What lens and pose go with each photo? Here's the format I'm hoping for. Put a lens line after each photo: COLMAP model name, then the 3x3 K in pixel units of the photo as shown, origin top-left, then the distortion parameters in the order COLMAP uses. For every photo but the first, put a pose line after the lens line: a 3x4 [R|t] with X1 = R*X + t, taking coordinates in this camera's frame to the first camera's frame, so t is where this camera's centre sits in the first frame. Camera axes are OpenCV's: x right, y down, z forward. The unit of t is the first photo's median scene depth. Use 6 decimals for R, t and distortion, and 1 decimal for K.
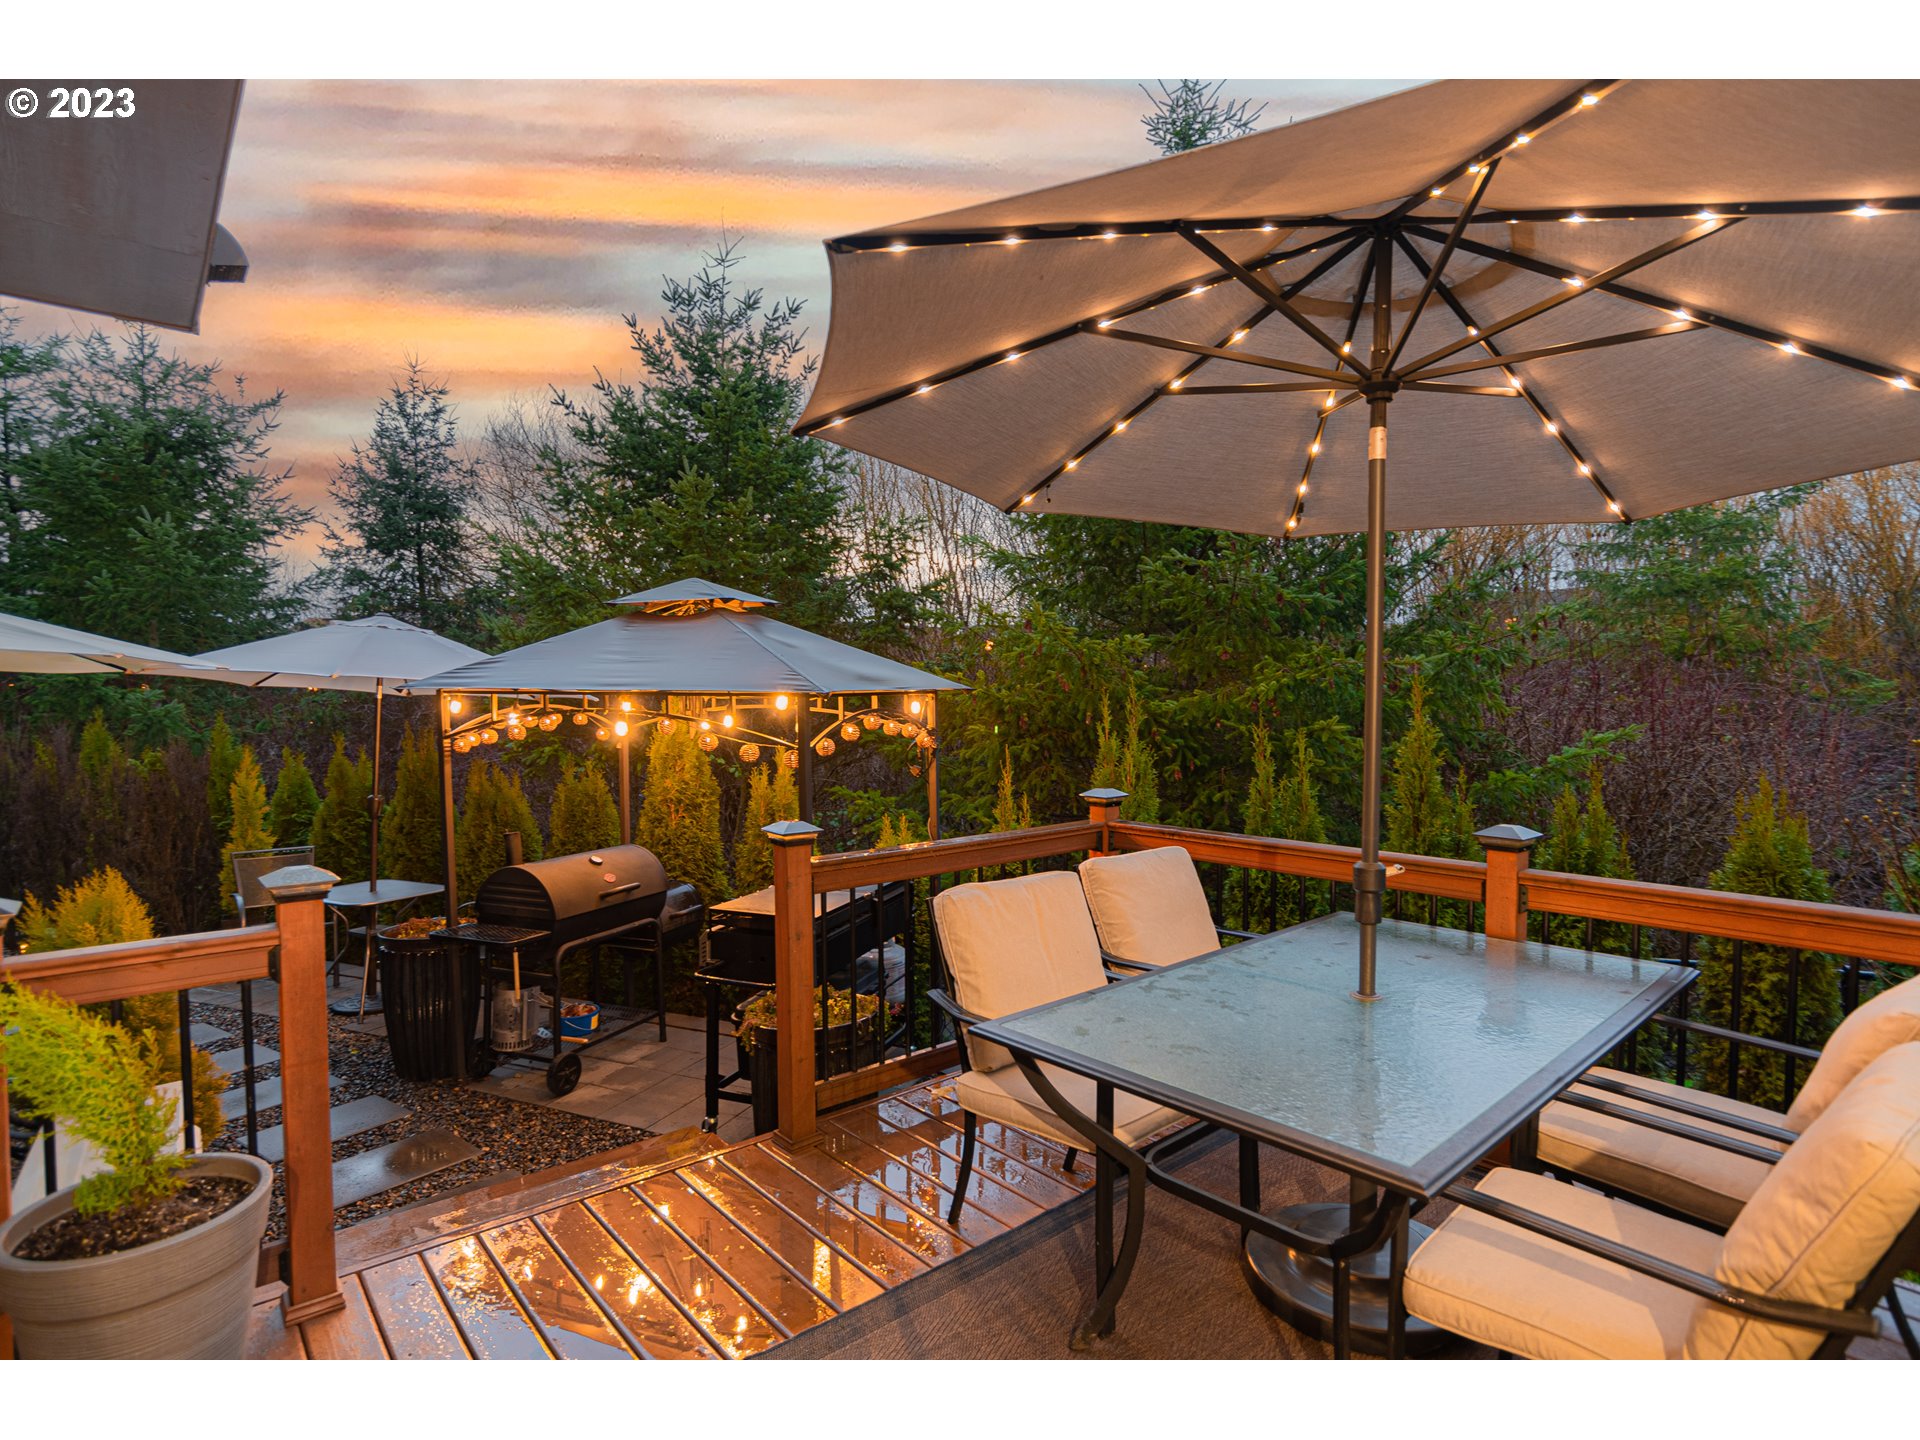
lens RADIAL K [[993.5, 0, 969.5], [0, 993.5, 724.9], [0, 0, 1]] dist [-0.059371, 0.028397]
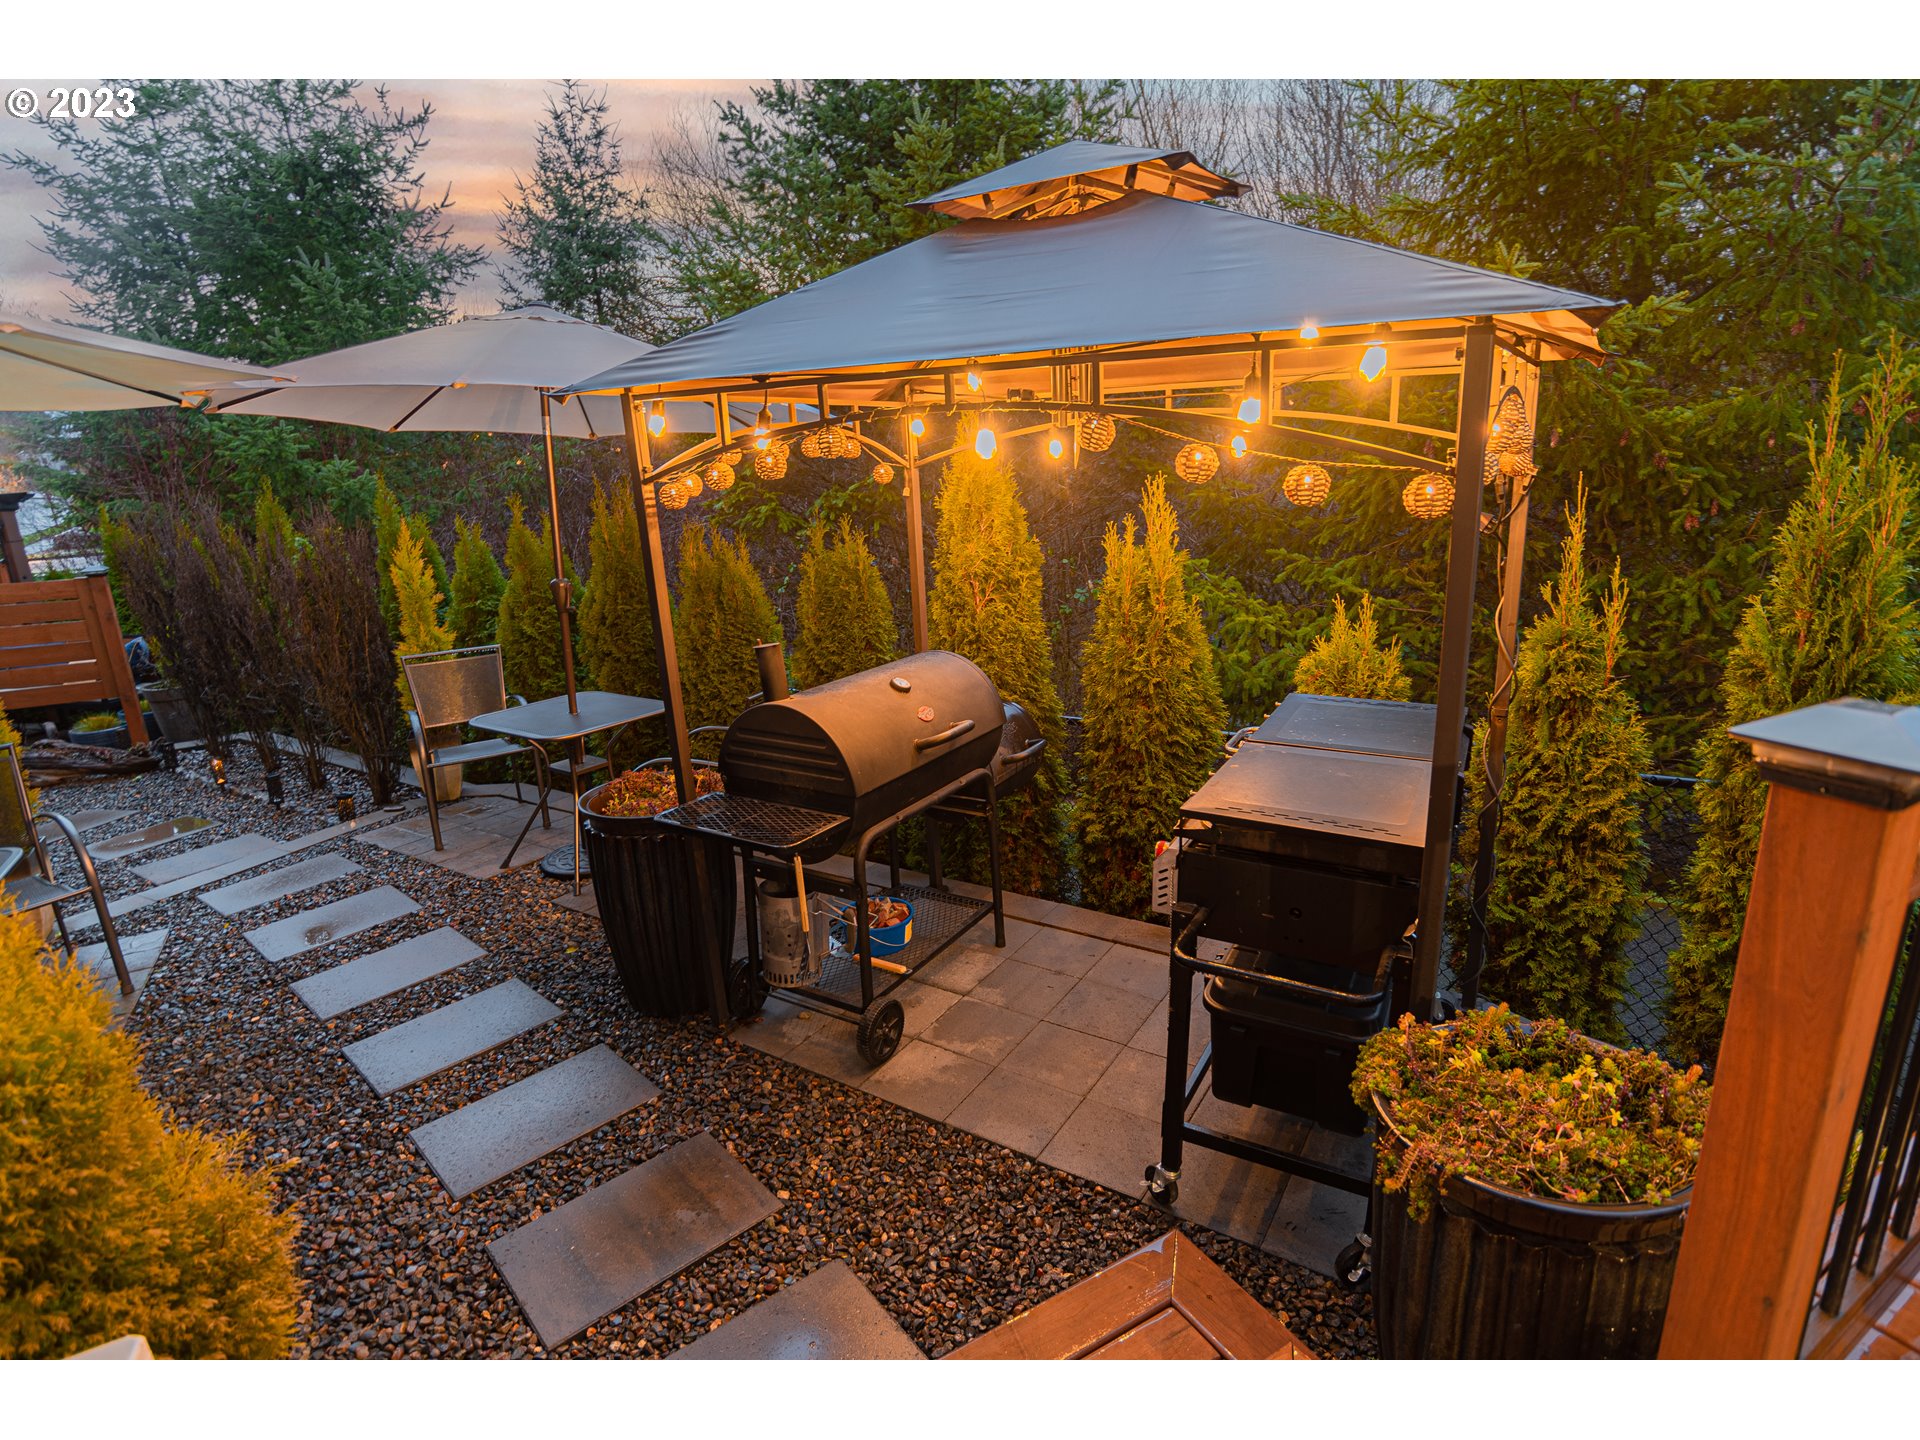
lens RADIAL K [[993.5, 0, 969.5], [0, 993.5, 724.9], [0, 0, 1]] dist [-0.059371, 0.028397]
pose [[0.983192, 0.010962, -0.182245, -0.153216], [0.033500, 0.970417, 0.239098, 0.011996], [0.179474, -0.241184, 0.953740, 0.284886]]
